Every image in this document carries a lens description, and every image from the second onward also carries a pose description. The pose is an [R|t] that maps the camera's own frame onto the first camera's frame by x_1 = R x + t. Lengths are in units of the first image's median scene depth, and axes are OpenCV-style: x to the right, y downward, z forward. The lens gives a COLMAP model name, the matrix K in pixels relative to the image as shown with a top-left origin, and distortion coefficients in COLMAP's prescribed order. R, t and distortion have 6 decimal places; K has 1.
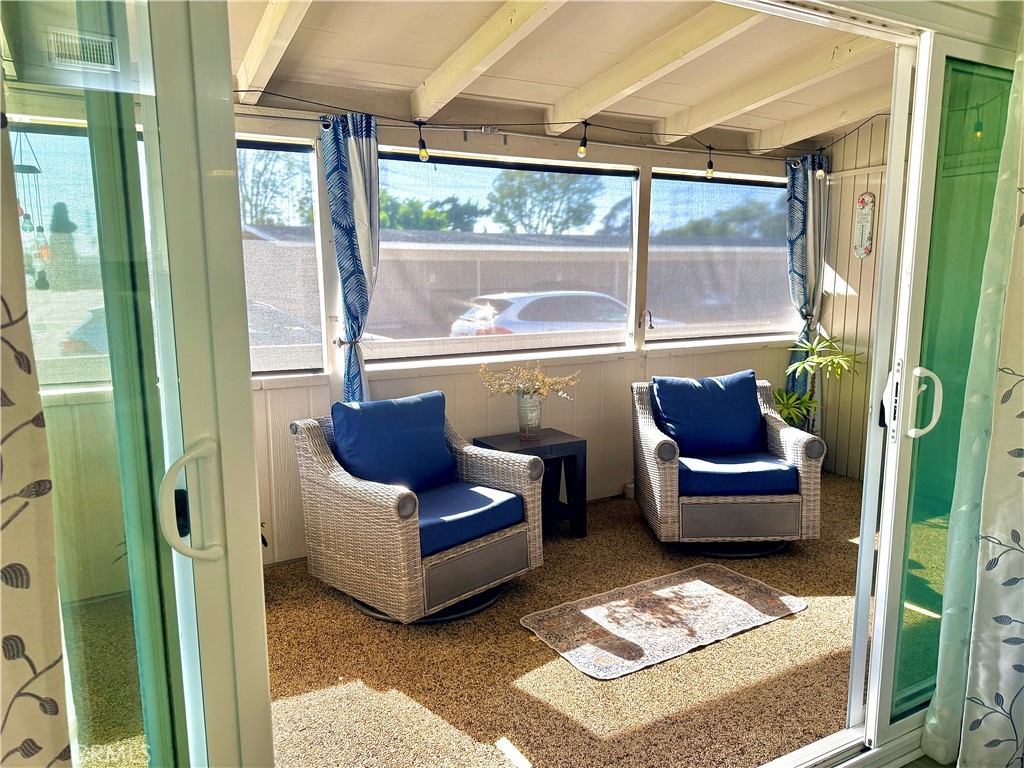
lens RADIAL K [[727.9, 0, 512.9], [0, 727.9, 386.5], [0, 0, 1]] dist [0.014222, -0.003198]
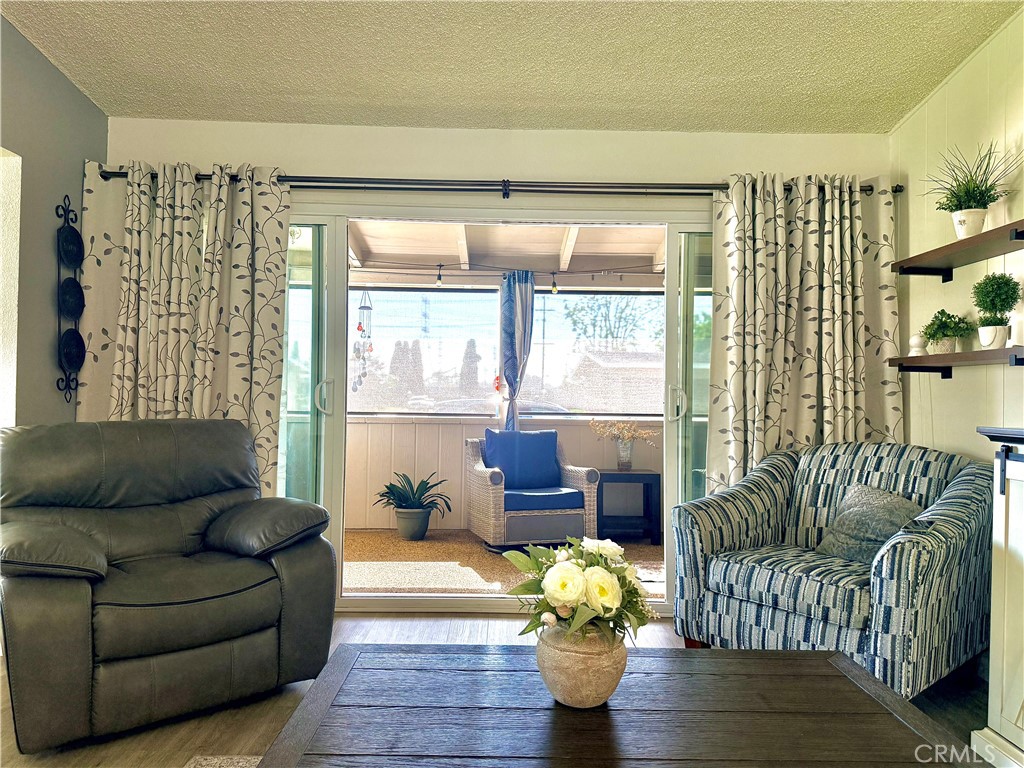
lens RADIAL K [[727.9, 0, 509.1], [0, 727.9, 381.8], [0, 0, 1]] dist [0.014222, -0.003198]
pose [[0.875674, 0.006825, -0.482854, 0.584900], [-0.094737, 0.982897, -0.157917, 0.164051], [0.473518, 0.184028, 0.861345, -0.457661]]
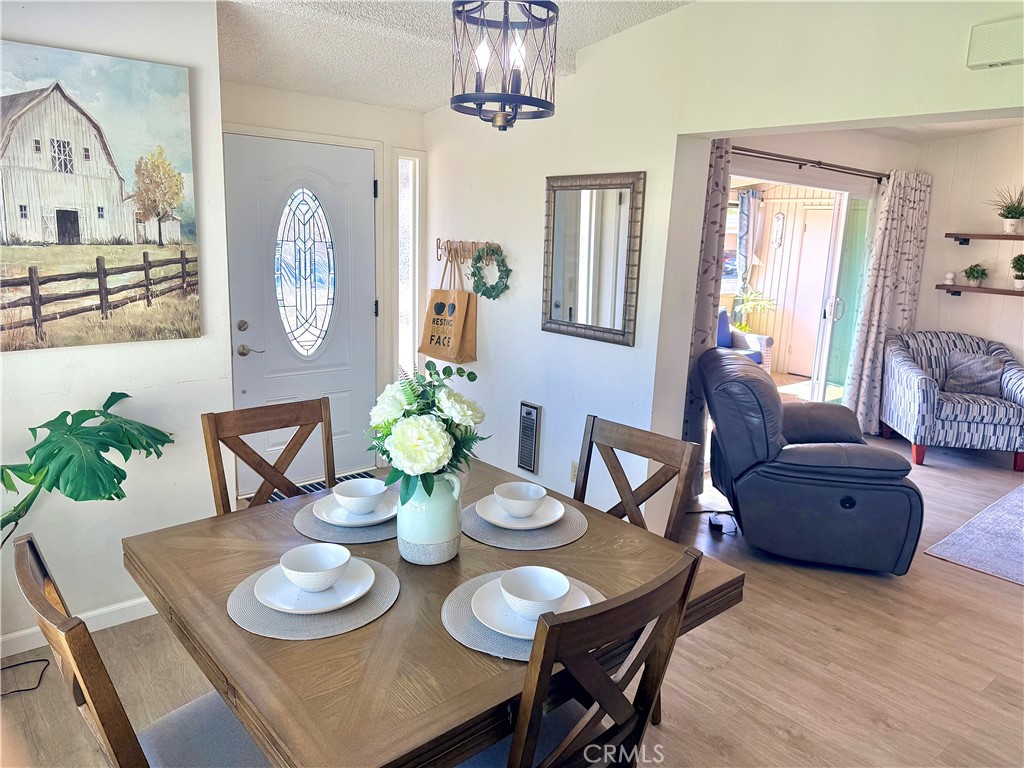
lens RADIAL K [[727.9, 0, 514.6], [0, 727.9, 382.7], [0, 0, 1]] dist [0.014222, -0.003198]
pose [[0.972836, -0.009652, 0.231292, -0.836108], [-0.004591, 0.998130, 0.060962, 0.073709], [-0.231448, -0.060368, 0.970972, -0.916934]]
